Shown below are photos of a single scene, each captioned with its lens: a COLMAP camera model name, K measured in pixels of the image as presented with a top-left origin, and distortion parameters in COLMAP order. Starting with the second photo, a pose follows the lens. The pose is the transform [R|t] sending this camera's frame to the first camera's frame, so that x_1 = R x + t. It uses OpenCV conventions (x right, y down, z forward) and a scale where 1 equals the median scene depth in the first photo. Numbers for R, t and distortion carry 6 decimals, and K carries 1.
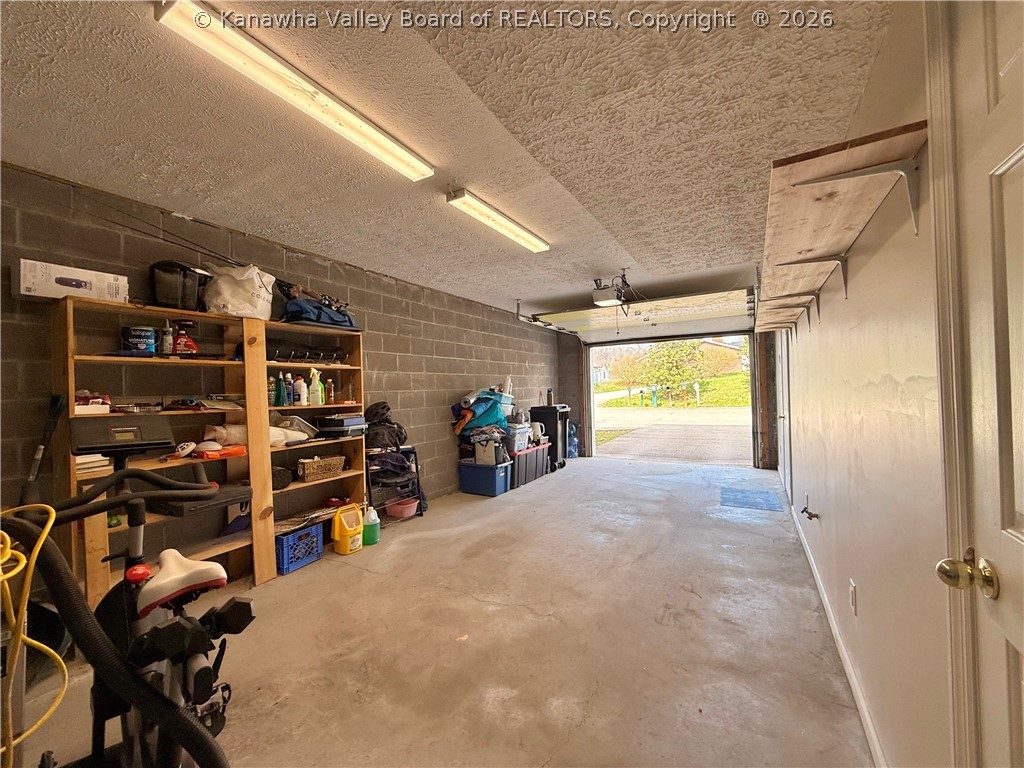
lens RADIAL K [[408.1, 0, 511.2], [0, 408.1, 385.1], [0, 0, 1]] dist [0.001008, 0.001447]
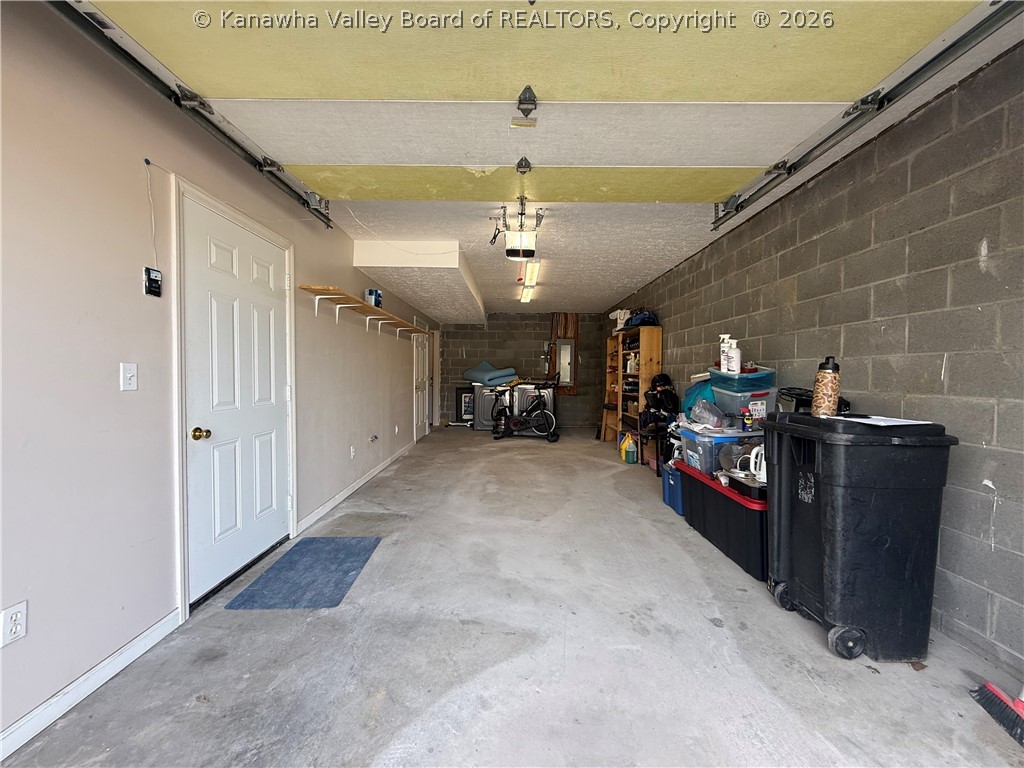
lens RADIAL K [[408.1, 0, 511.4], [0, 408.1, 381.2], [0, 0, 1]] dist [0.001008, 0.001447]
pose [[-0.850452, 0.038673, -0.524629, 0.866540], [0.028180, 0.999211, 0.027974, 0.019212], [0.525297, 0.009007, -0.850871, 2.163824]]
